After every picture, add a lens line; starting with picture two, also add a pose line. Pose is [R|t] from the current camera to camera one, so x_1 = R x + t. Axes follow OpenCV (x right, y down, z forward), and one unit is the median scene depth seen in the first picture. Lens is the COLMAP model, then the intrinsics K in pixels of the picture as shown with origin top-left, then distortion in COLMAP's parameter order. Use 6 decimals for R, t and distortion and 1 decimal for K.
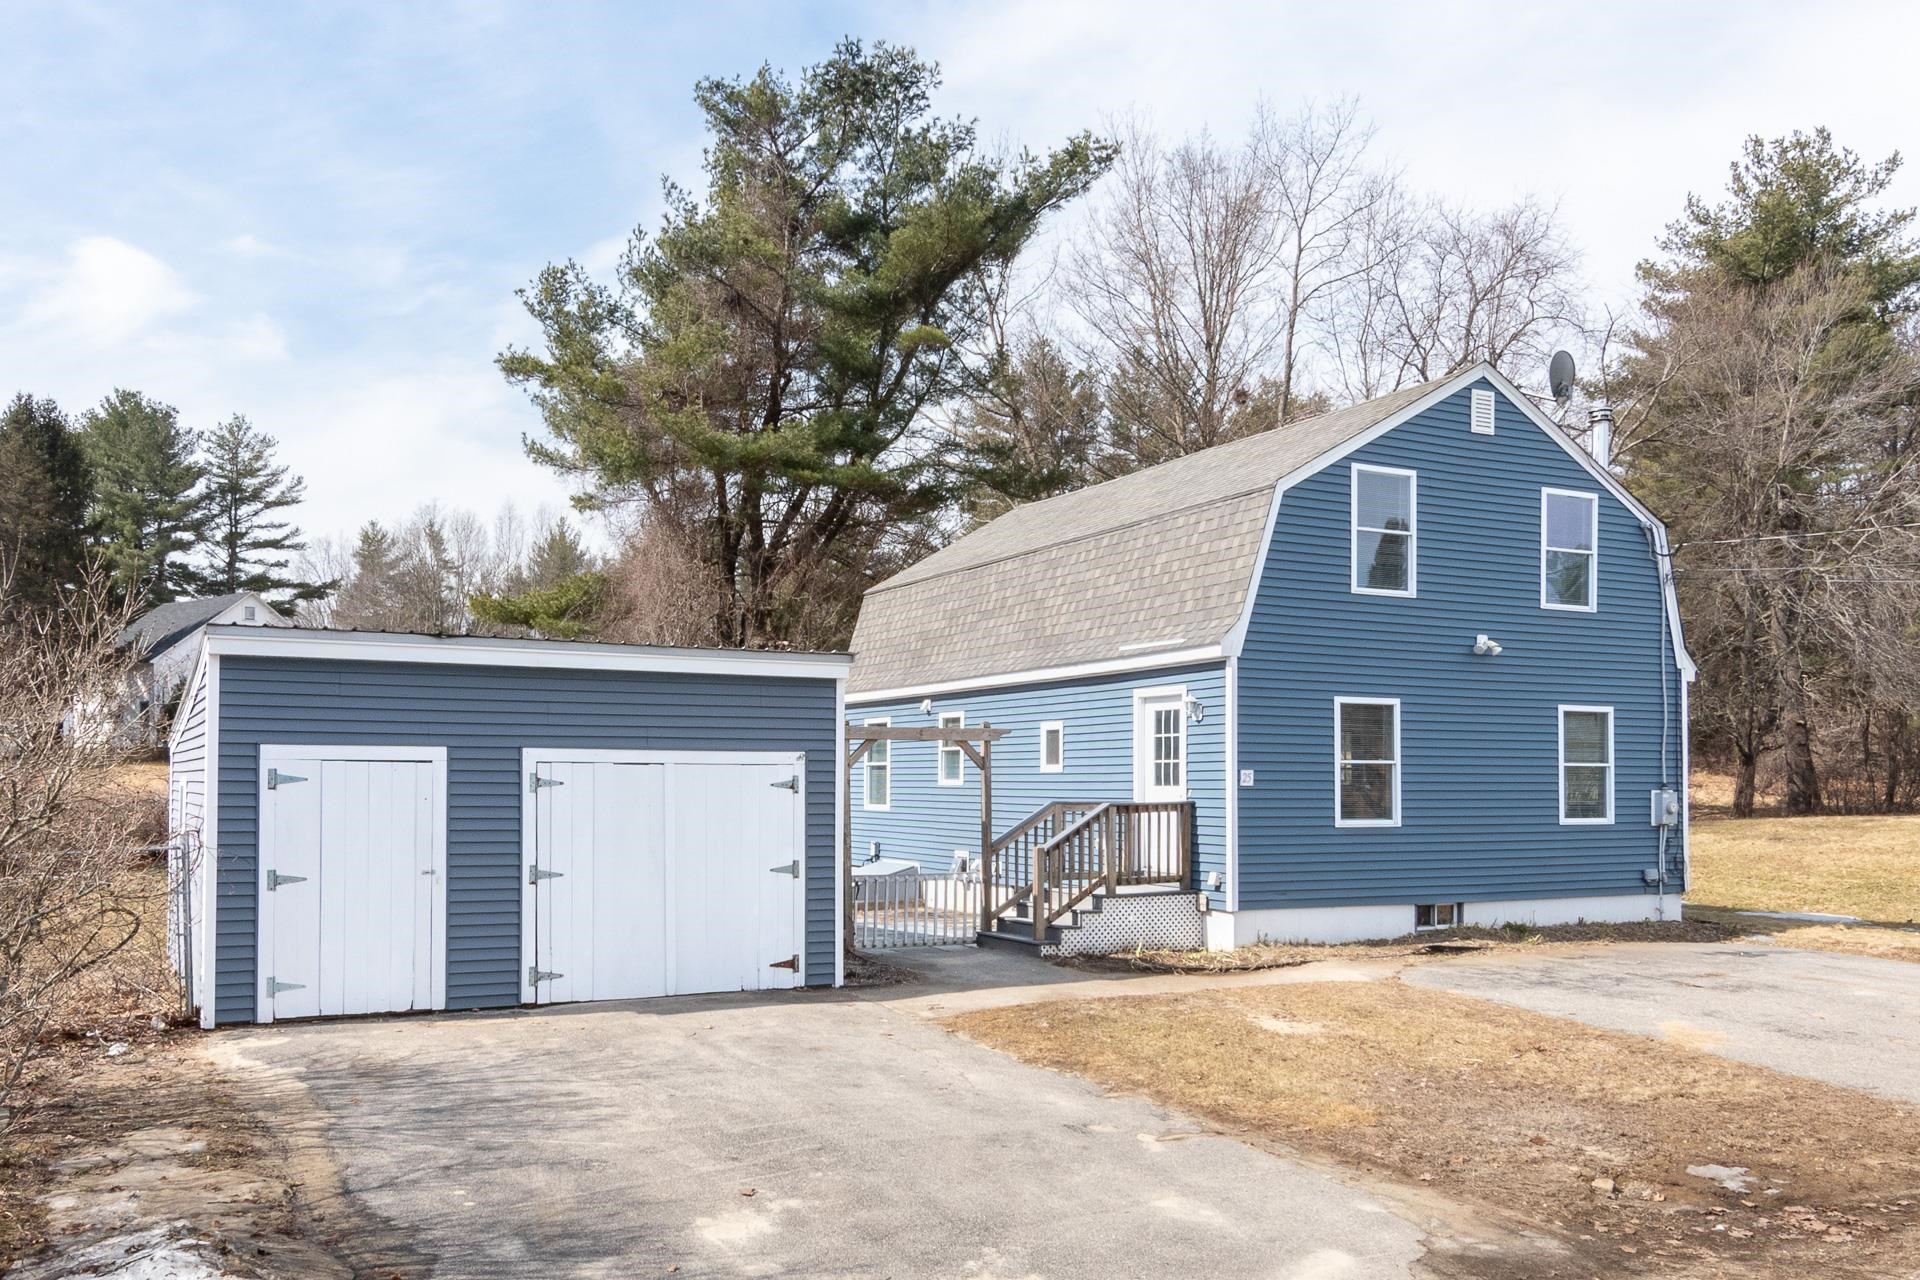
lens RADIAL K [[1567.8, 0, 958.1], [0, 1567.8, 772.3], [0, 0, 1]] dist [0.000183, -0.002219]
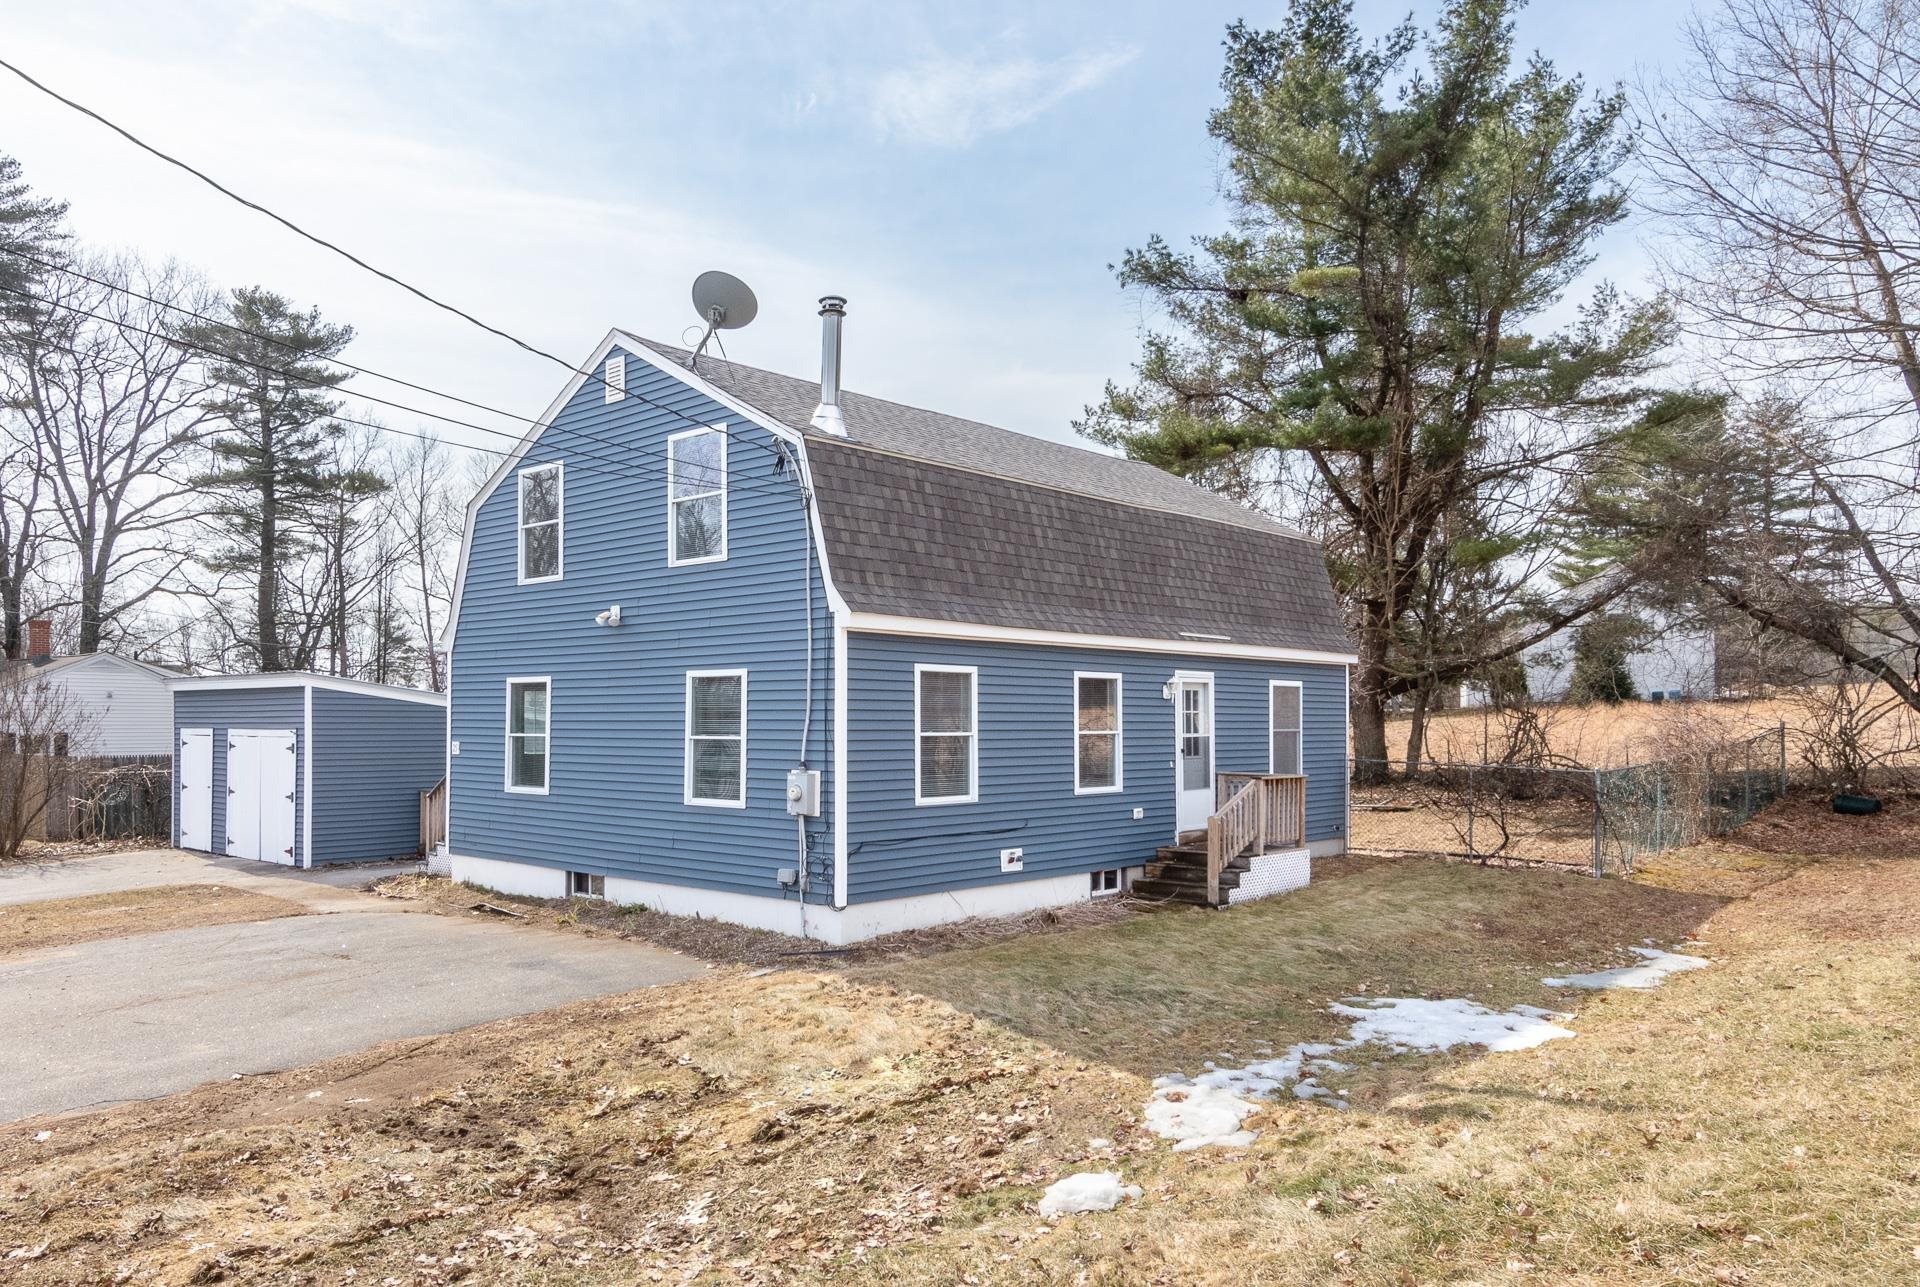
lens RADIAL K [[1342.7, 0, 960.0], [0, 1342.7, 717.1], [0, 0, 1]] dist [-0.001142, 0.000126]
pose [[0.349561, -0.011276, -0.936846, 1.205438], [-0.001498, 0.999920, -0.012594, -0.007447], [0.936912, 0.005806, 0.349516, 0.913377]]
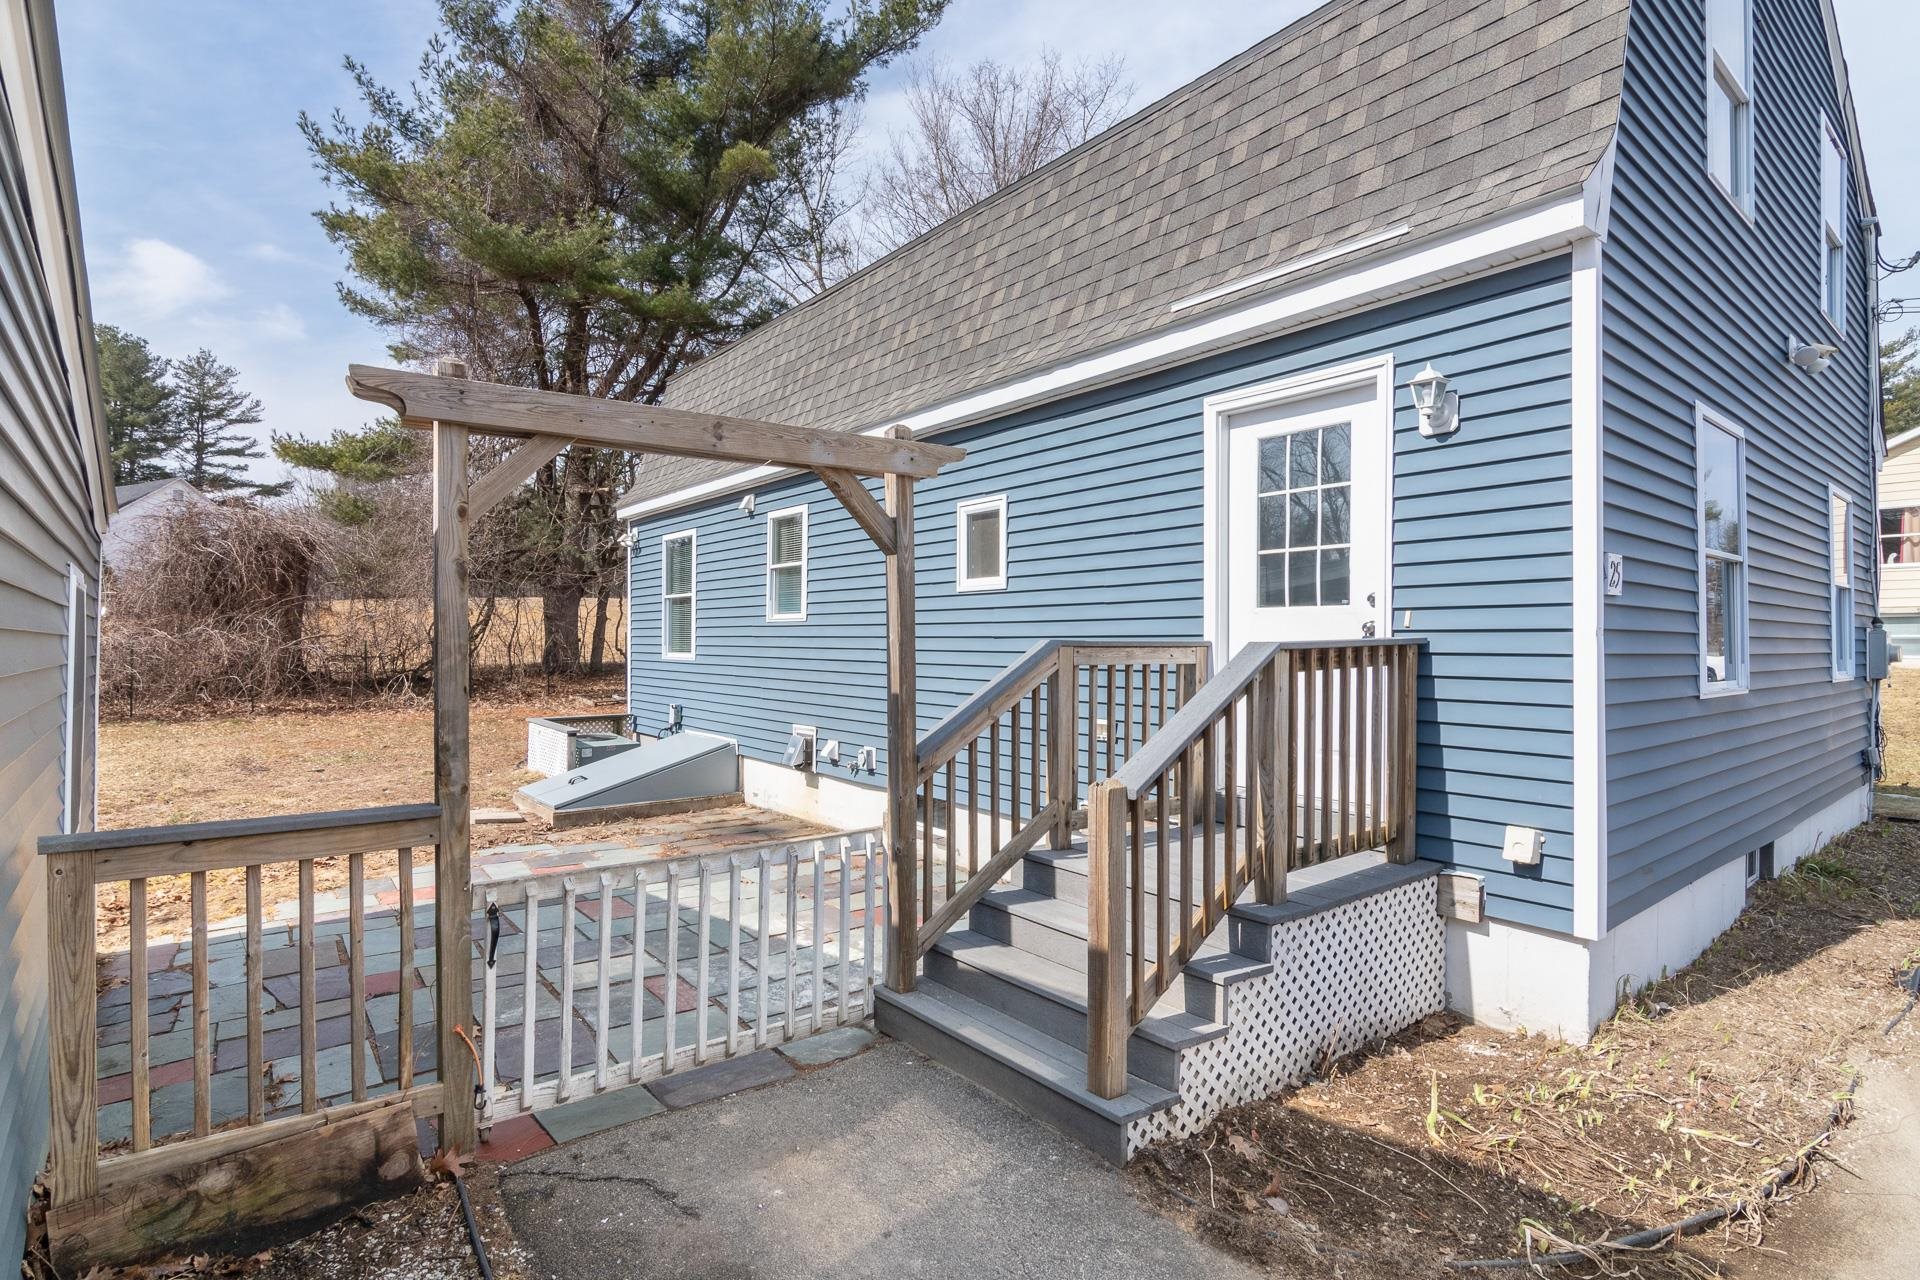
lens RADIAL K [[1017.3, 0, 960.0], [0, 1017.3, 640.0], [0, 0, 1]] dist [0.000564, 0.000065]
pose [[0.983958, 0.001572, 0.178393, -0.011012], [-0.002664, 0.999979, 0.005882, 0.016608], [-0.178380, -0.006263, 0.983942, 0.723875]]
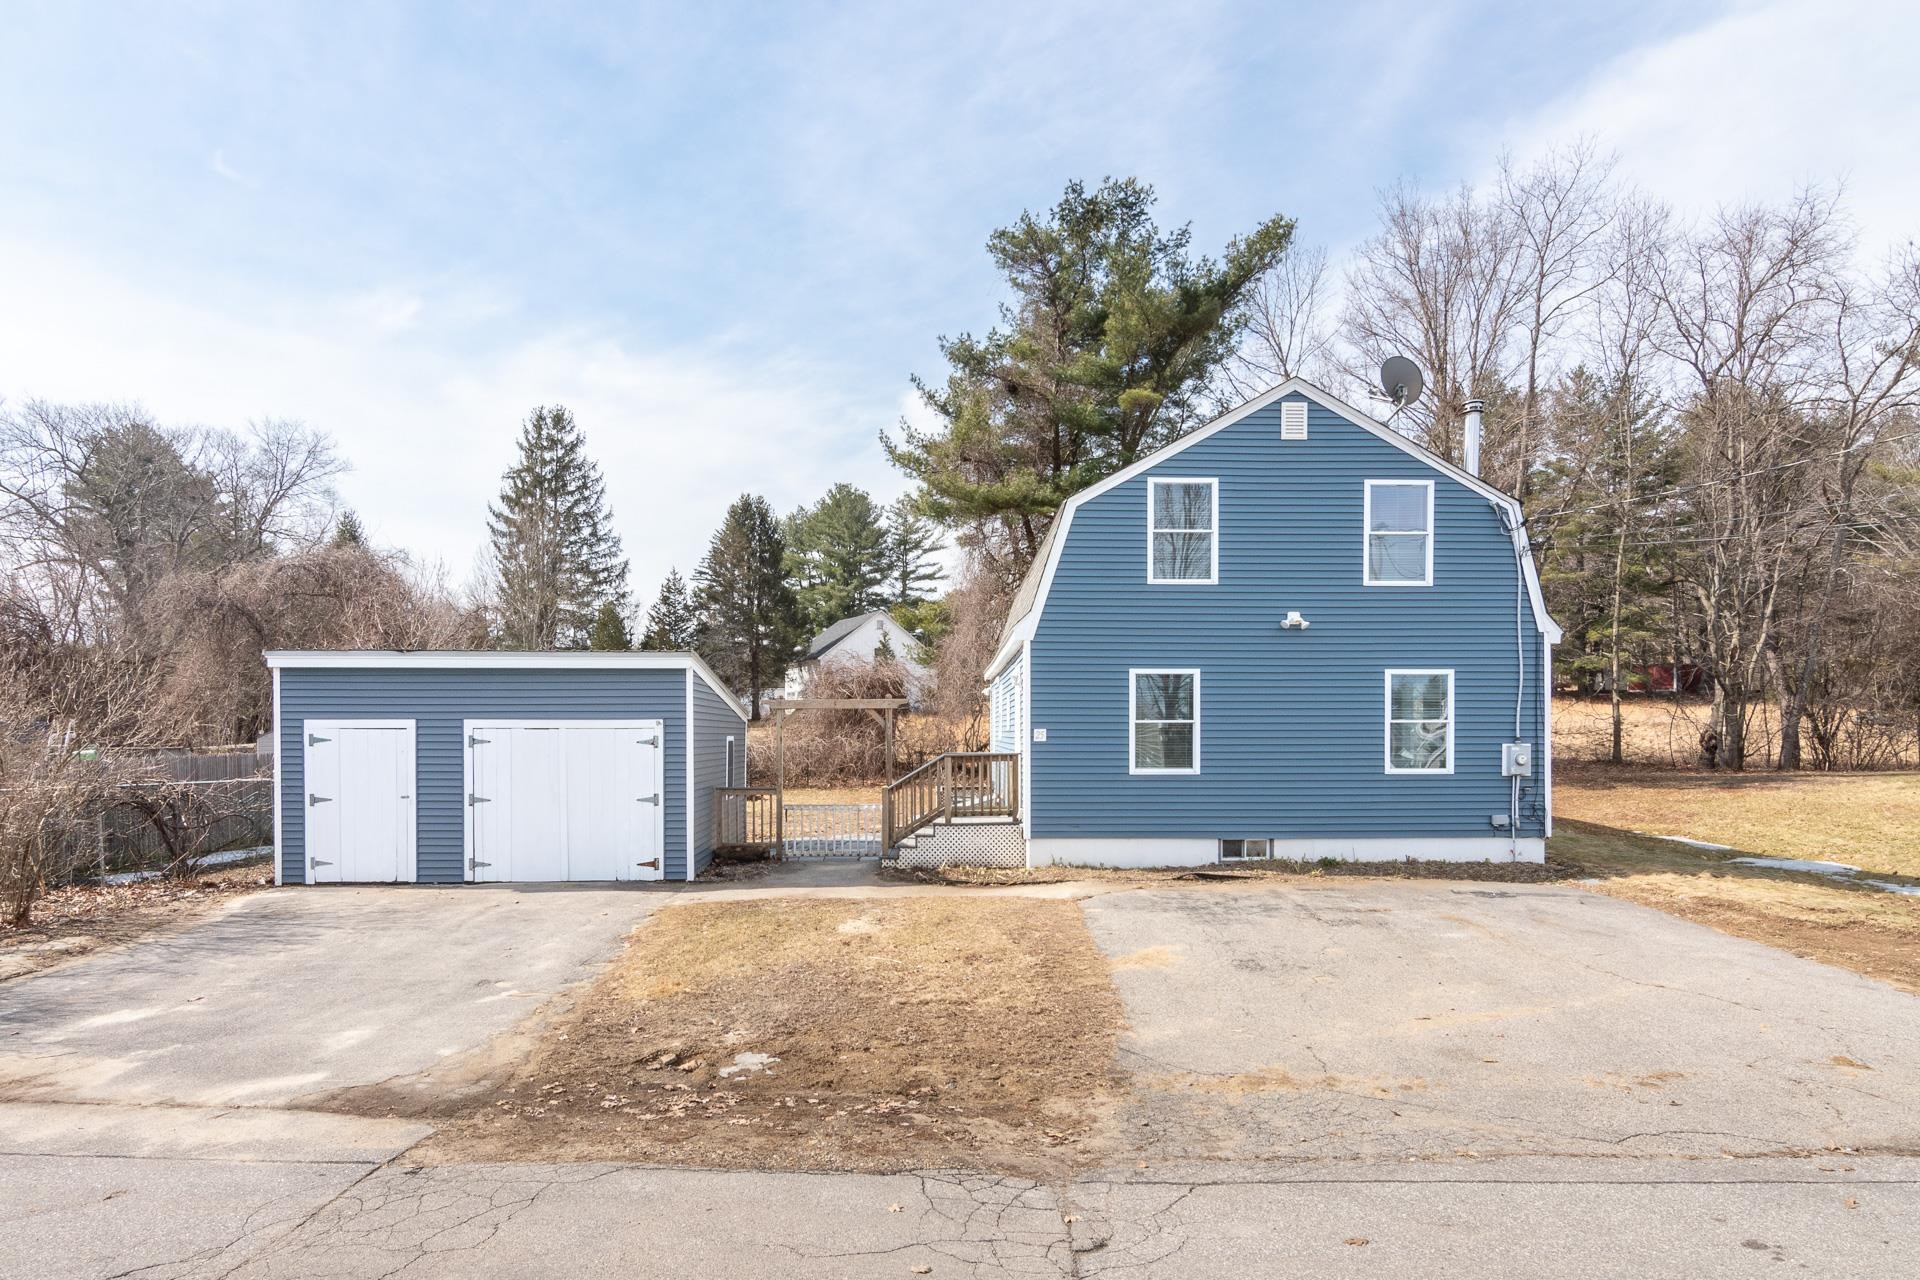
lens RADIAL K [[1136.2, 0, 956.6], [0, 1136.2, 752.8], [0, 0, 1]] dist [-0.001405, -0.000431]
pose [[0.908369, 0.003129, -0.418158, 0.463699], [0.006860, 0.999726, 0.022383, -0.002948], [0.418113, -0.023200, 0.908099, 0.120361]]
